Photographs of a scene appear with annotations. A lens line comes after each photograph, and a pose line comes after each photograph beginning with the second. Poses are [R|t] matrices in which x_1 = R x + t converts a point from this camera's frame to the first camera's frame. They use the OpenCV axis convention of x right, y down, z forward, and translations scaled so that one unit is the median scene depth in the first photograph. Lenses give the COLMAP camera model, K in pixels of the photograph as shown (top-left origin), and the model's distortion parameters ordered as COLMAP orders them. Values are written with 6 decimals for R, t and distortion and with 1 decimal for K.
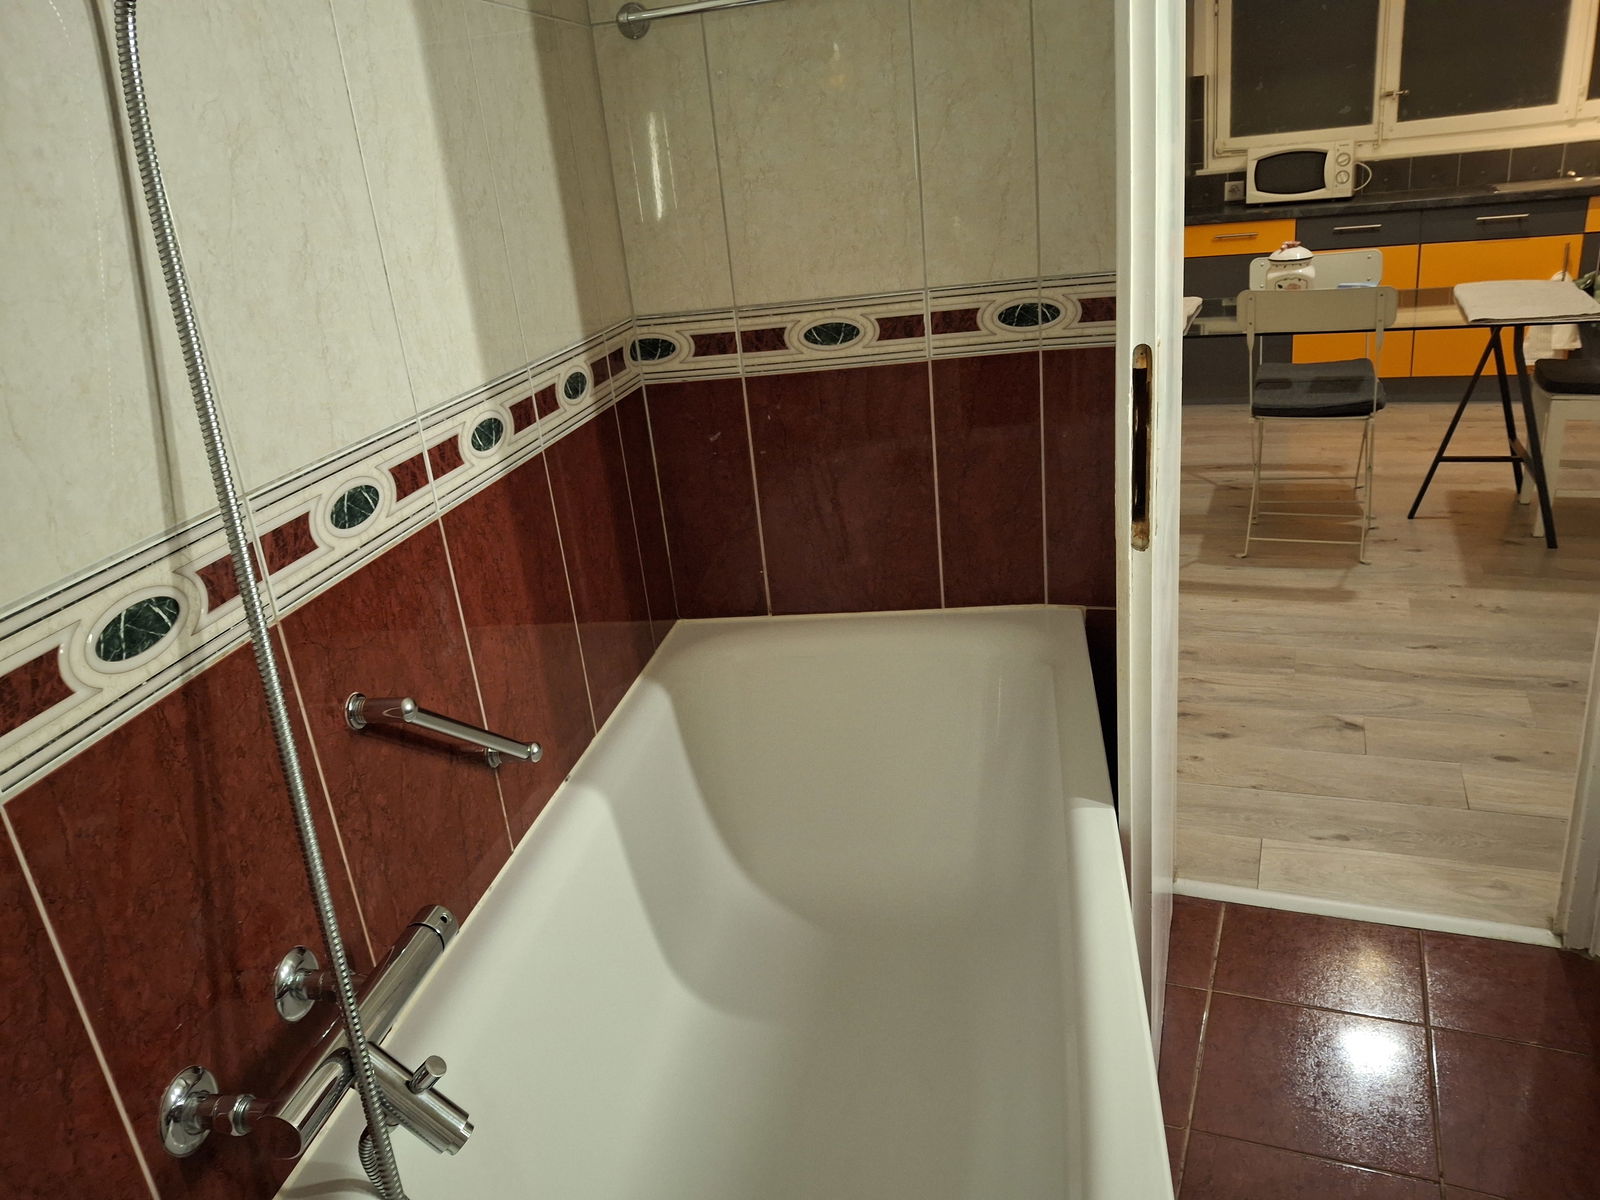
lens RADIAL K [[1196.7, 0, 801.6], [0, 1196.7, 611.1], [0, 0, 1]] dist [-0.002211, 0.004500]
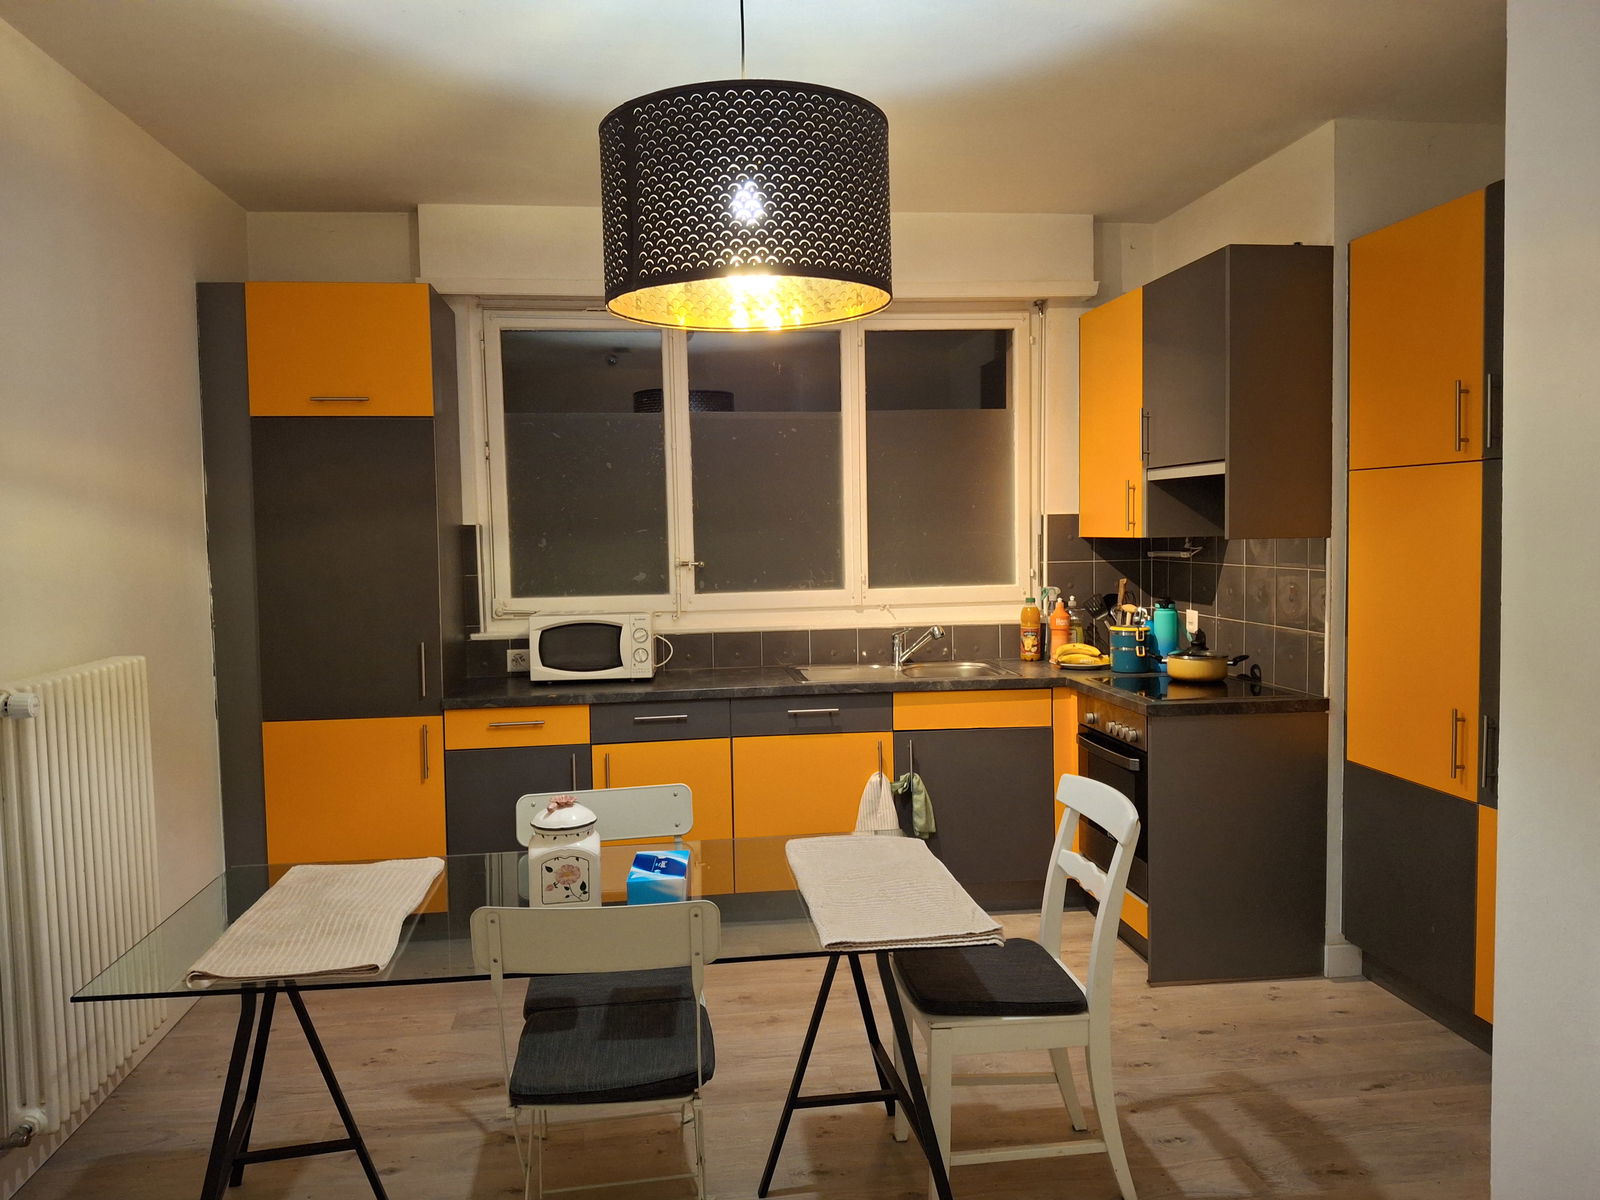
lens RADIAL K [[1196.7, 0, 801.6], [0, 1196.7, 611.1], [0, 0, 1]] dist [-0.002211, 0.004500]
pose [[0.863379, 0.057346, 0.501287, 0.129347], [0.106254, 0.950575, -0.291748, -0.137253], [-0.493242, 0.305153, 0.814613, 0.256698]]
